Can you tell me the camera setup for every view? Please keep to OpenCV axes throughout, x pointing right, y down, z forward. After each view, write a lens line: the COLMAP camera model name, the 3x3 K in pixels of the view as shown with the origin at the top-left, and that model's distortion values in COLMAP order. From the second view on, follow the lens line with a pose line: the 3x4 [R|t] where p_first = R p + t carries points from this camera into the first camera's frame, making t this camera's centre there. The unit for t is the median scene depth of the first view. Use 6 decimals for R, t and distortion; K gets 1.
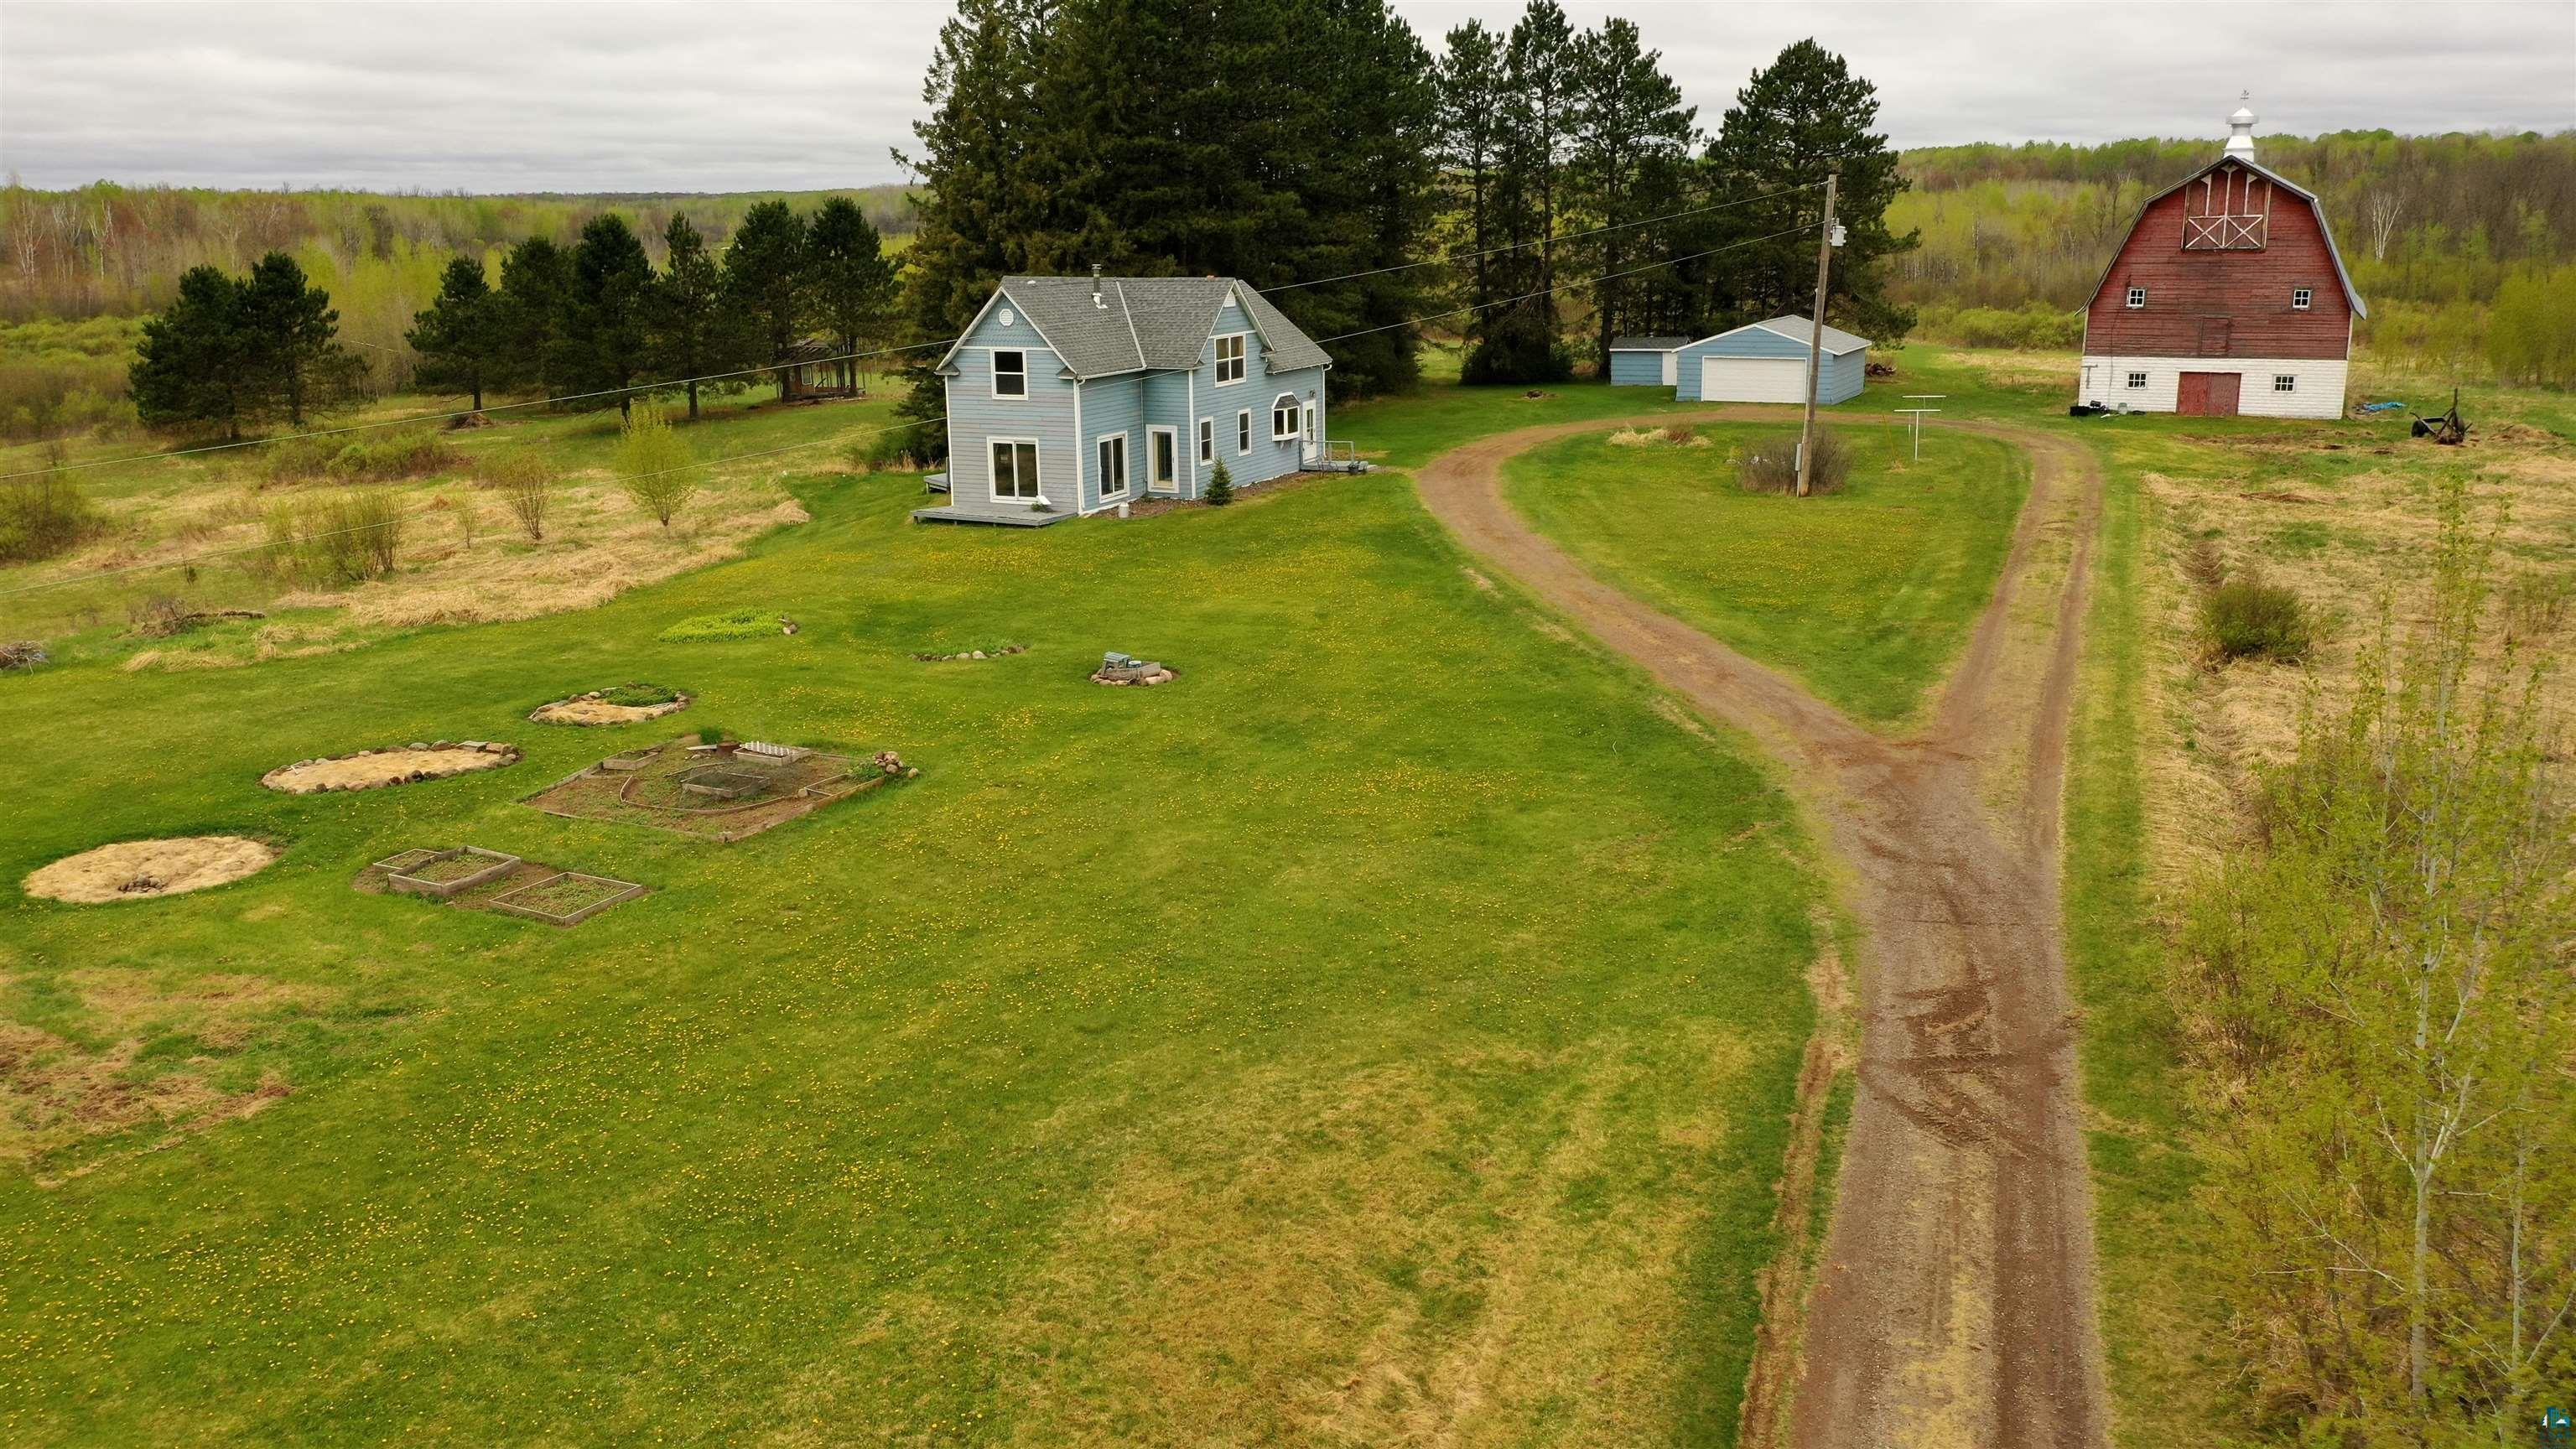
lens RADIAL K [[2023.2, 0, 1286.1], [0, 2023.2, 716.1], [0, 0, 1]] dist [-0.008997, 0.008774]
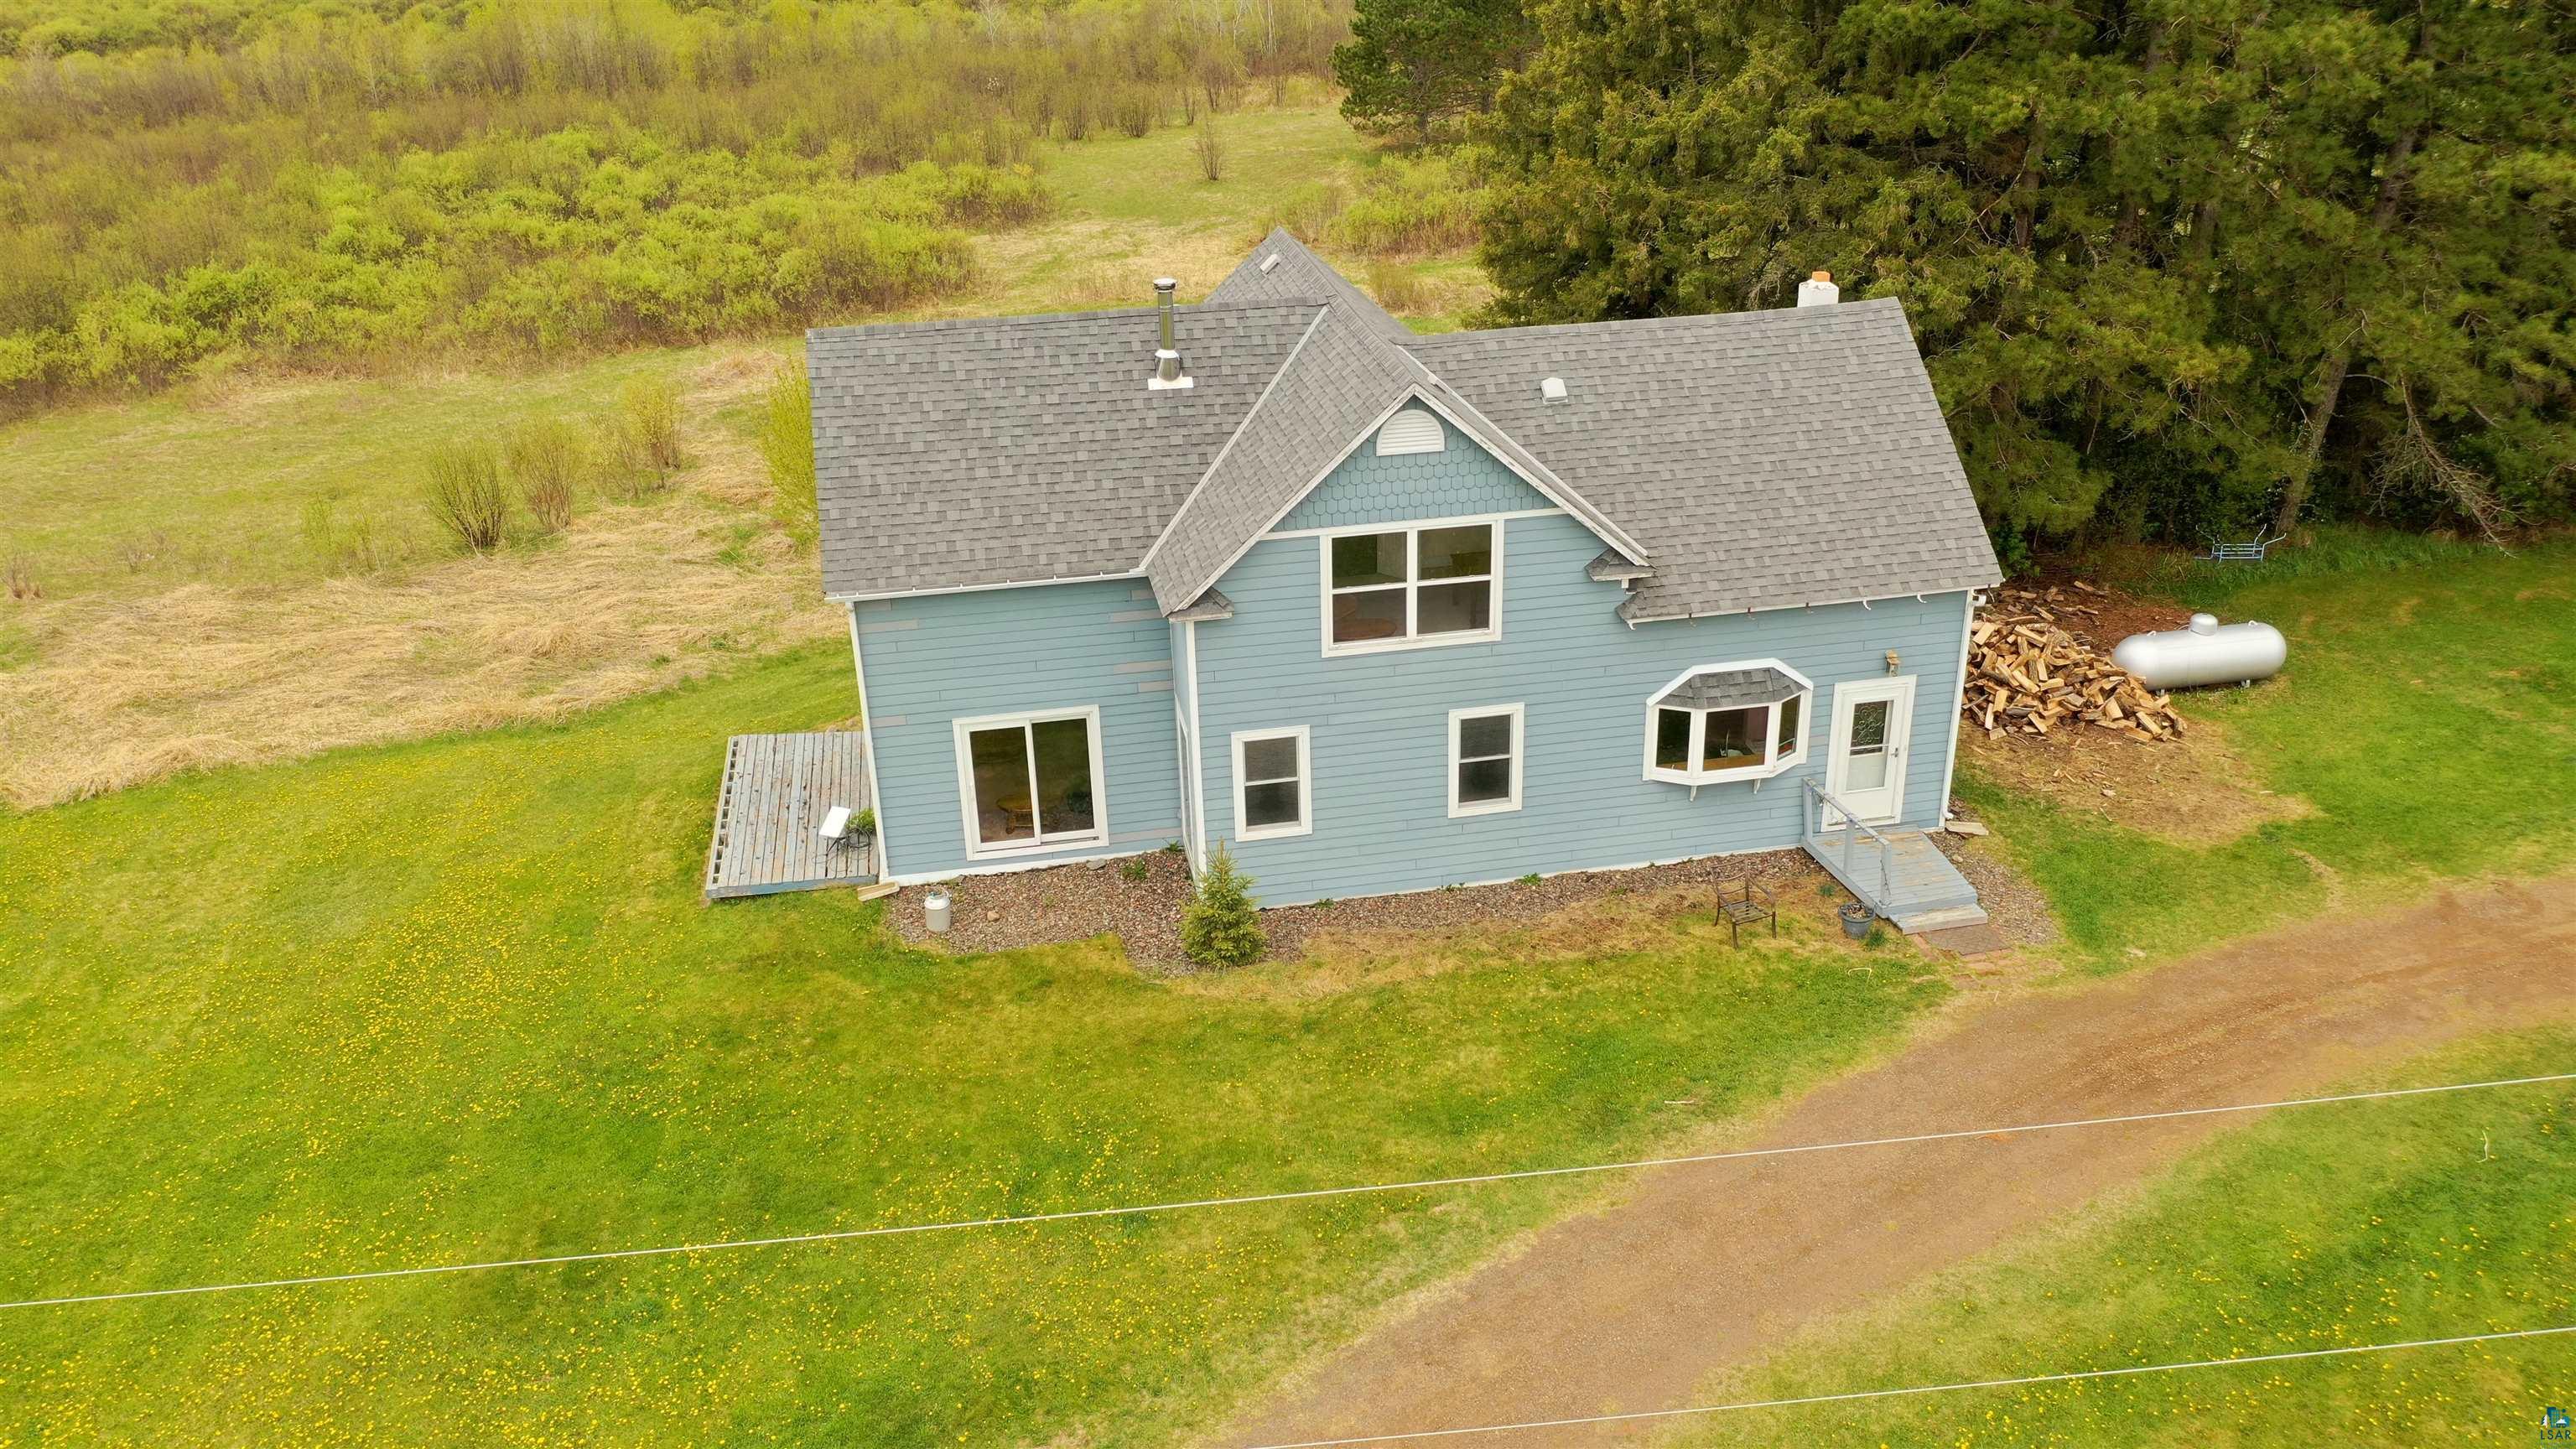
lens RADIAL K [[2015.9, 0, 1283.1], [0, 2015.9, 720.5], [0, 0, 1]] dist [-0.004996, 0.000878]
pose [[0.580898, 0.345165, -0.737169, 0.239149], [-0.182096, 0.937793, 0.295609, -0.258100], [0.793346, -0.037483, 0.607616, 0.756248]]
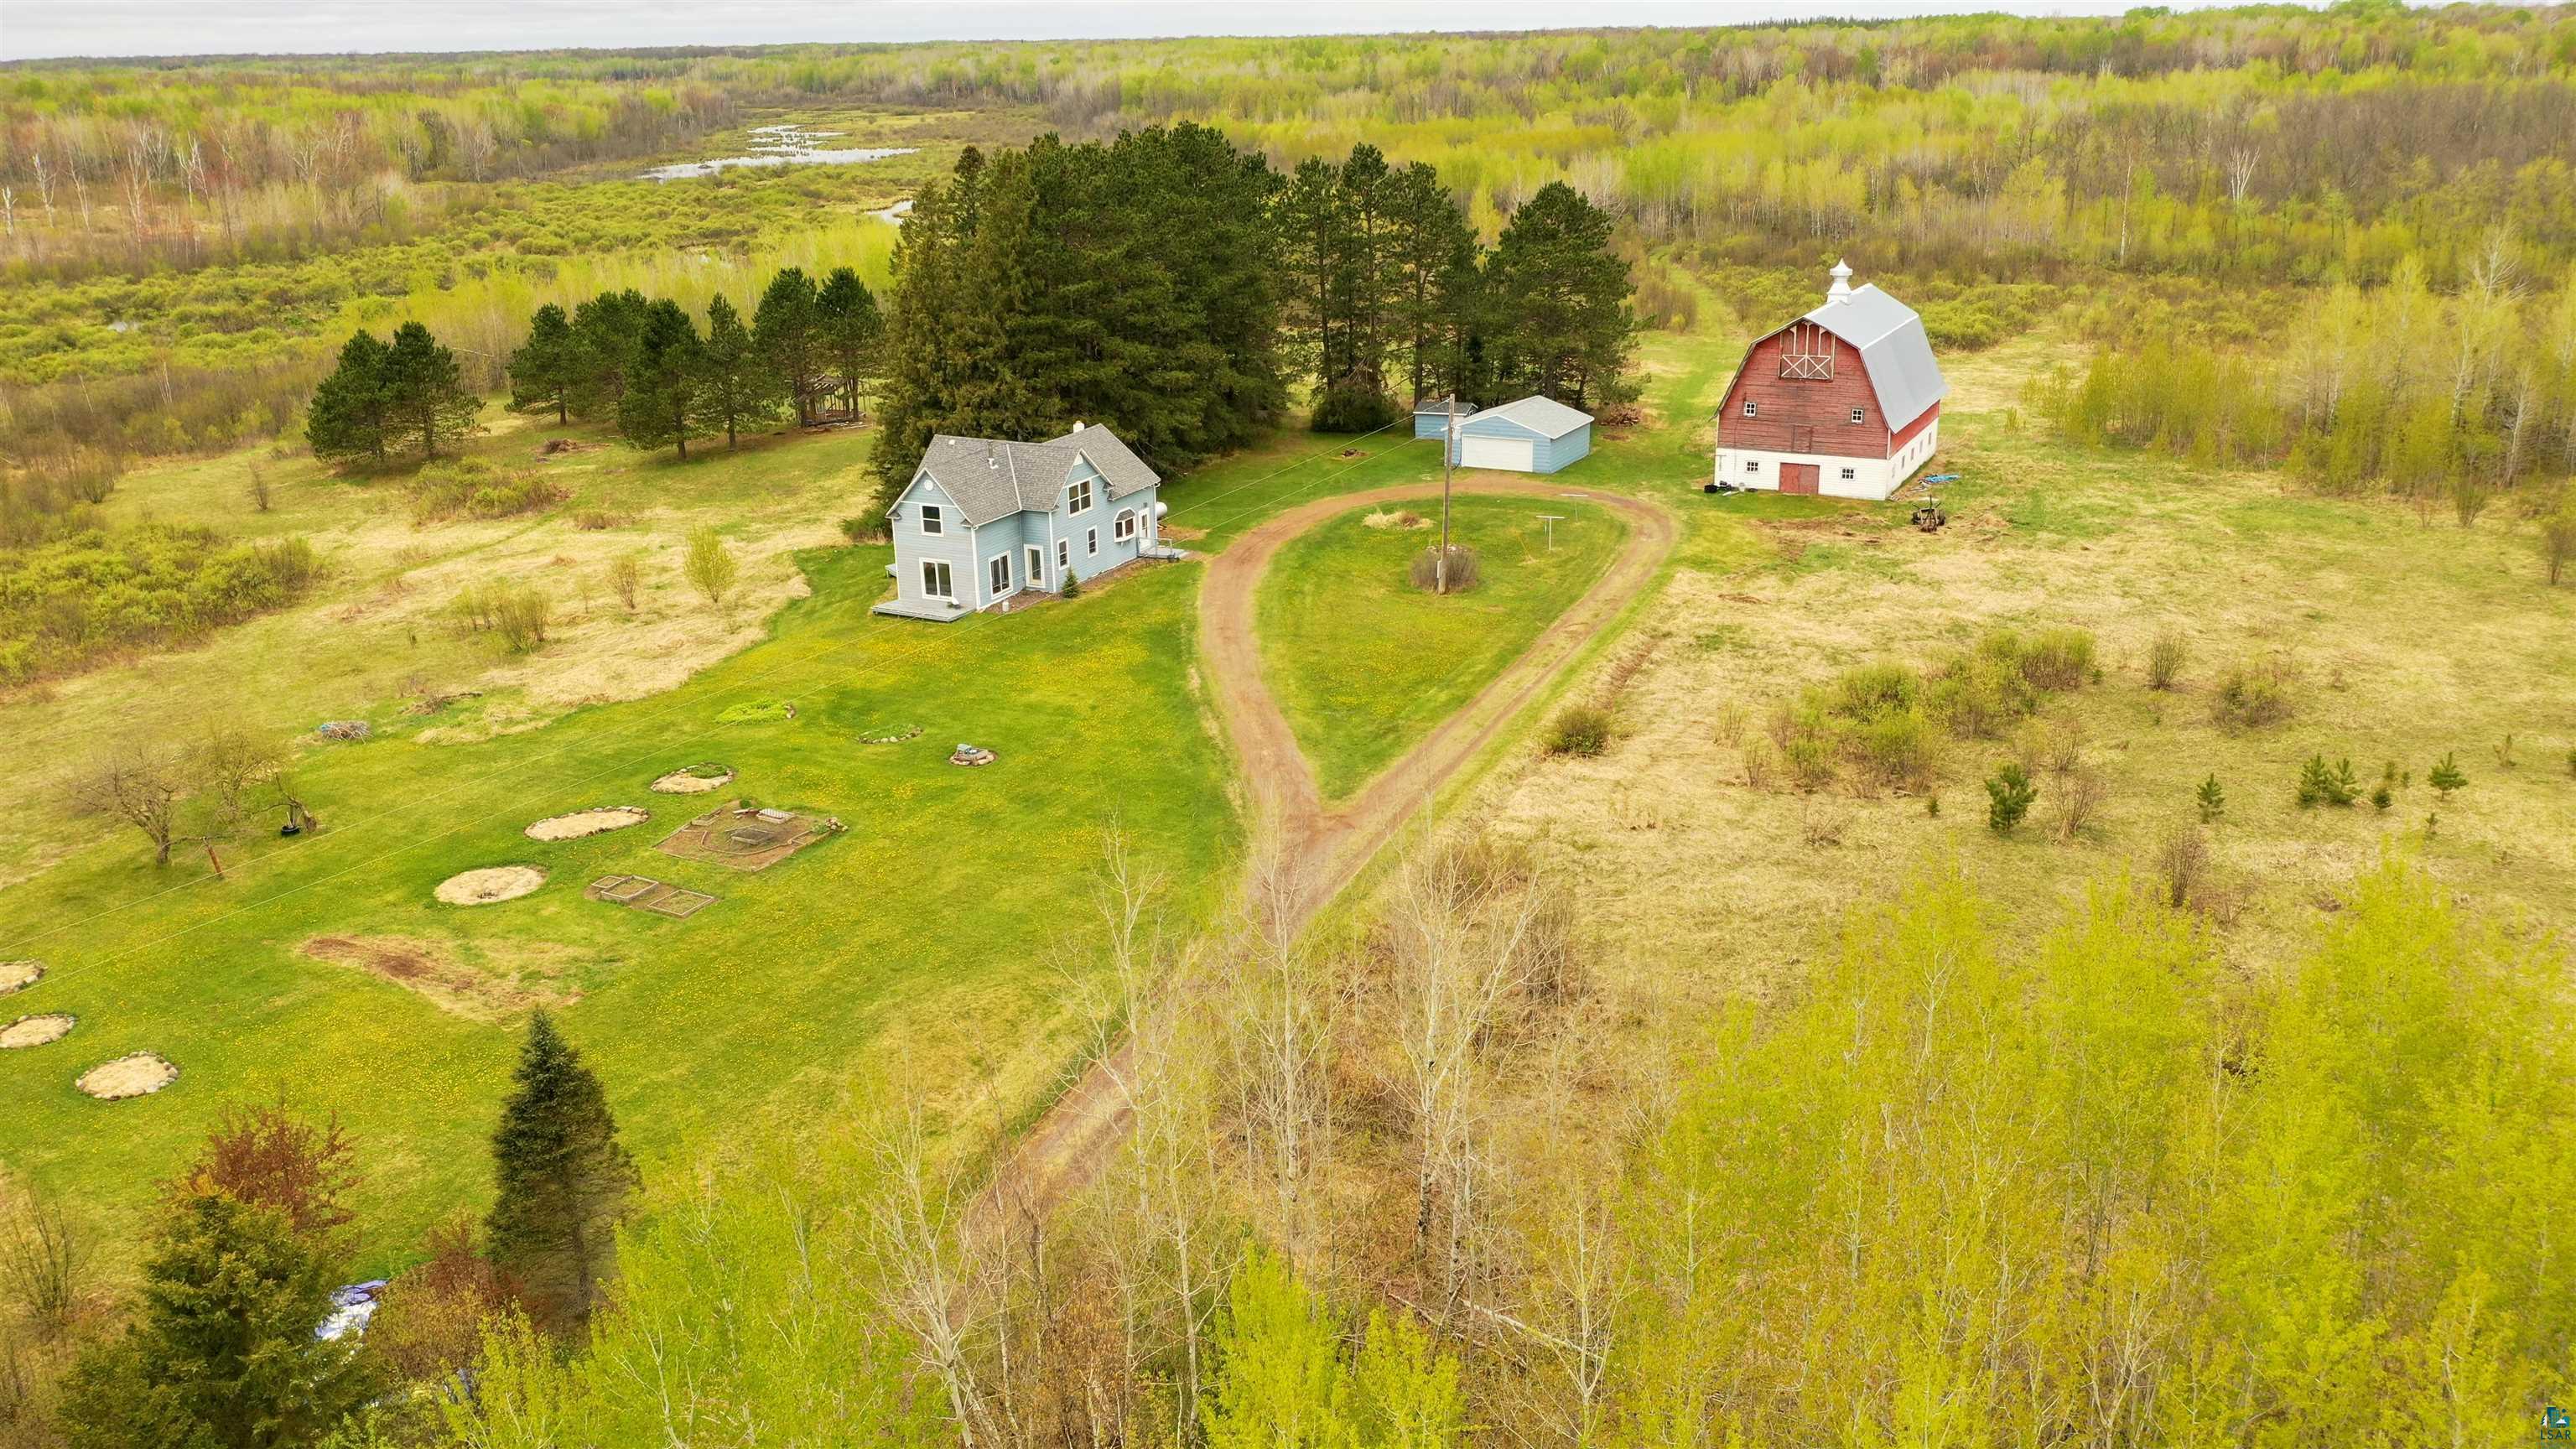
lens RADIAL K [[2023.2, 0, 1286.1], [0, 2023.2, 716.1], [0, 0, 1]] dist [-0.008997, 0.008774]
pose [[0.999762, -0.000296, -0.021833, 0.161783], [0.001944, 0.997147, 0.075465, -0.126860], [0.021748, -0.075490, 0.996909, -0.536116]]
